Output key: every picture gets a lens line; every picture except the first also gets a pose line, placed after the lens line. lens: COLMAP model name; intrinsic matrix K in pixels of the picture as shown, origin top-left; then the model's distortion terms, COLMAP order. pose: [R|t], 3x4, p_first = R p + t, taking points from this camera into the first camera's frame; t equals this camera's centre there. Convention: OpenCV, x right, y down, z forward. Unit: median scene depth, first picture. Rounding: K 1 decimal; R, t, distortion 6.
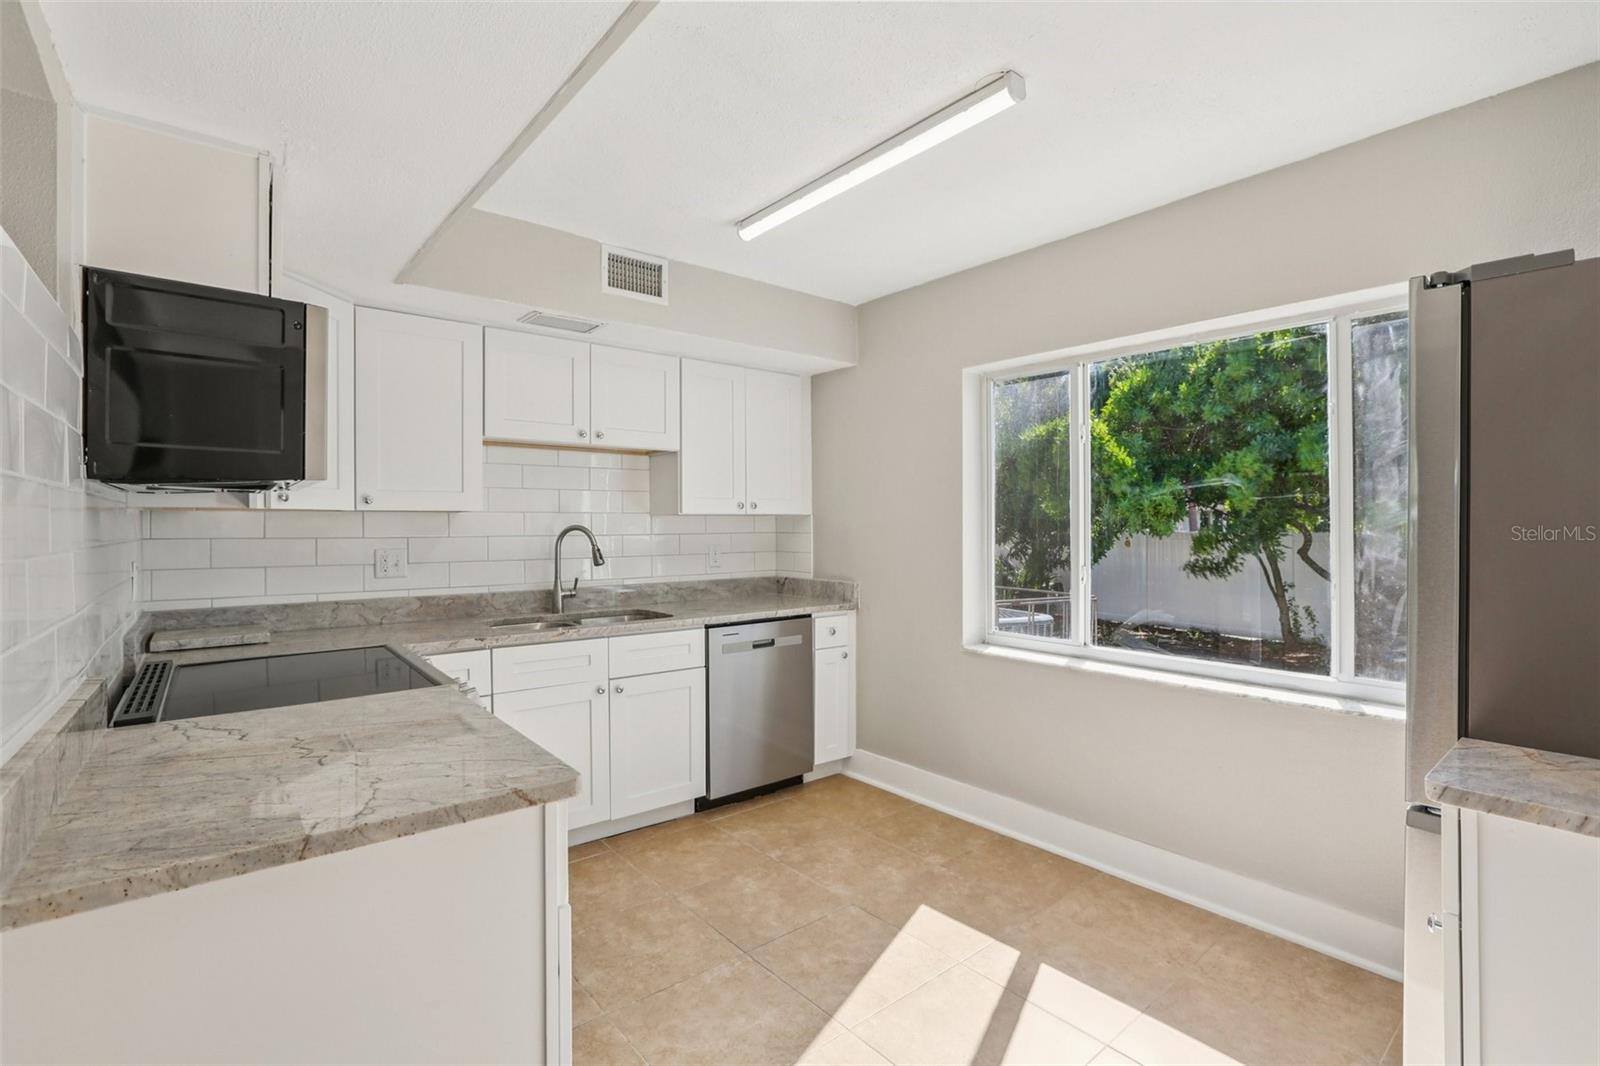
lens RADIAL K [[729.3, 0, 800.2], [0, 729.3, 539.7], [0, 0, 1]] dist [-0.049603, 0.020065]
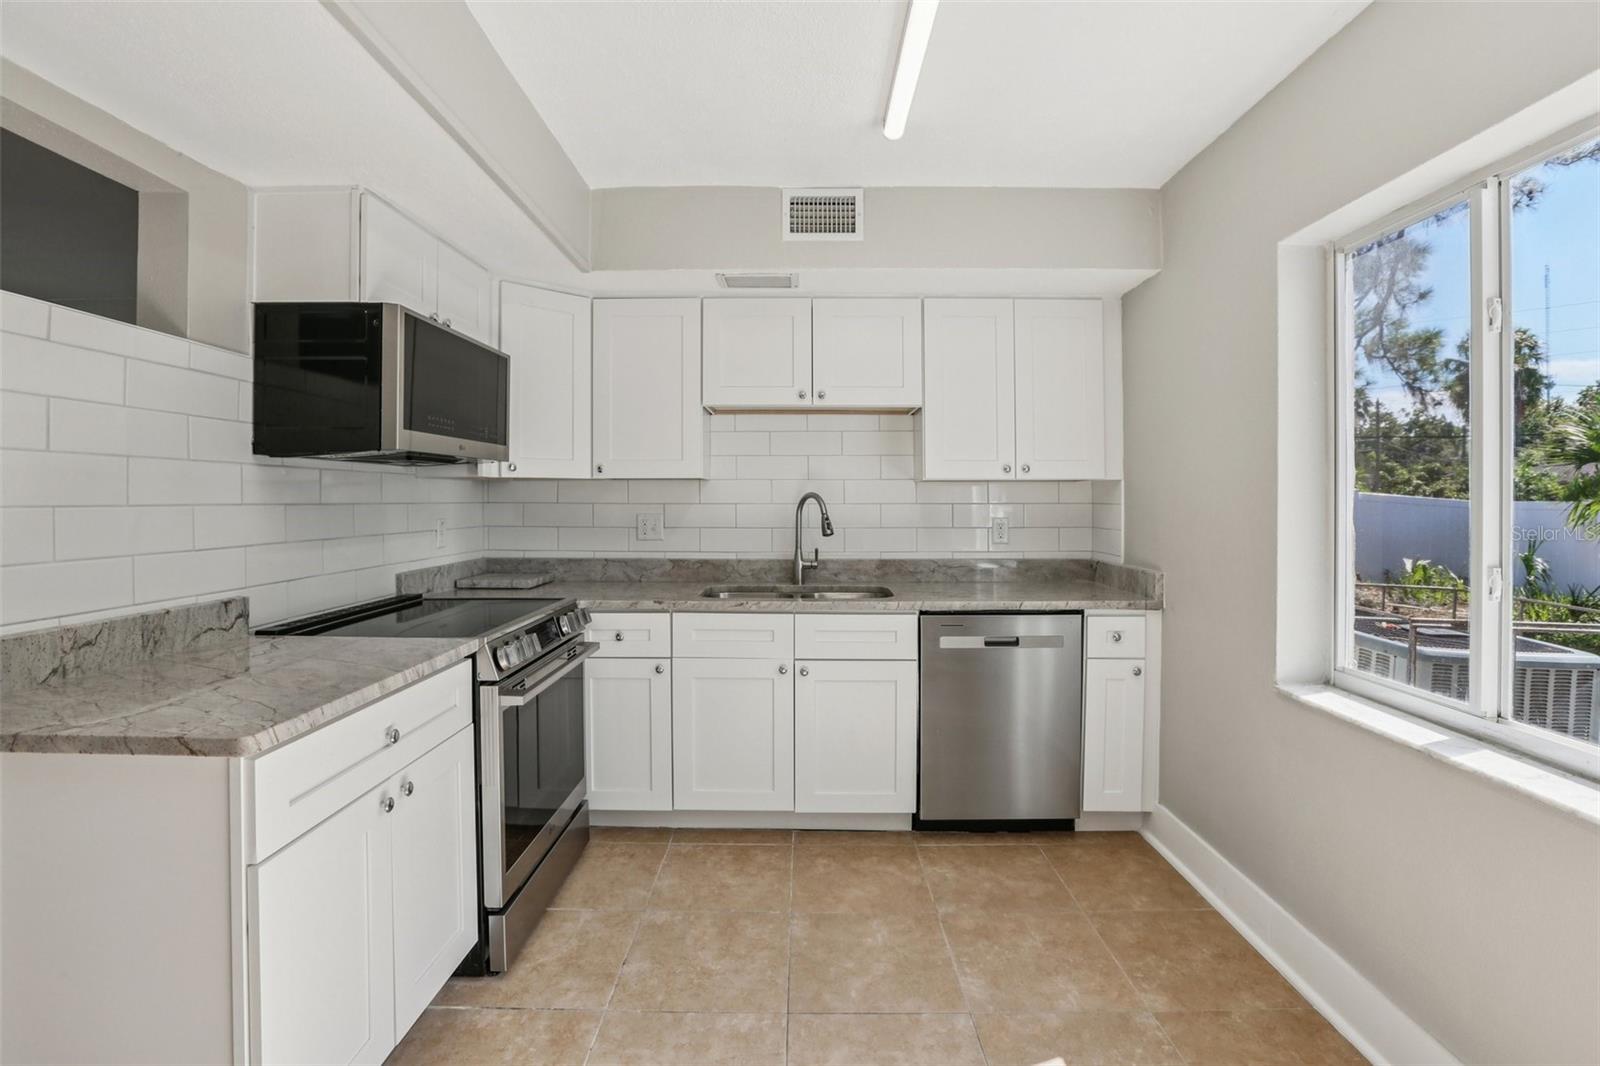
lens RADIAL K [[742.6, 0, 799.1], [0, 742.6, 509.4], [0, 0, 1]] dist [-0.055402, 0.020842]
pose [[0.768133, 0.010809, -0.640199, 0.321721], [-0.015426, 0.999880, -0.001627, 0.003904], [0.640104, 0.011125, 0.768207, 0.263290]]
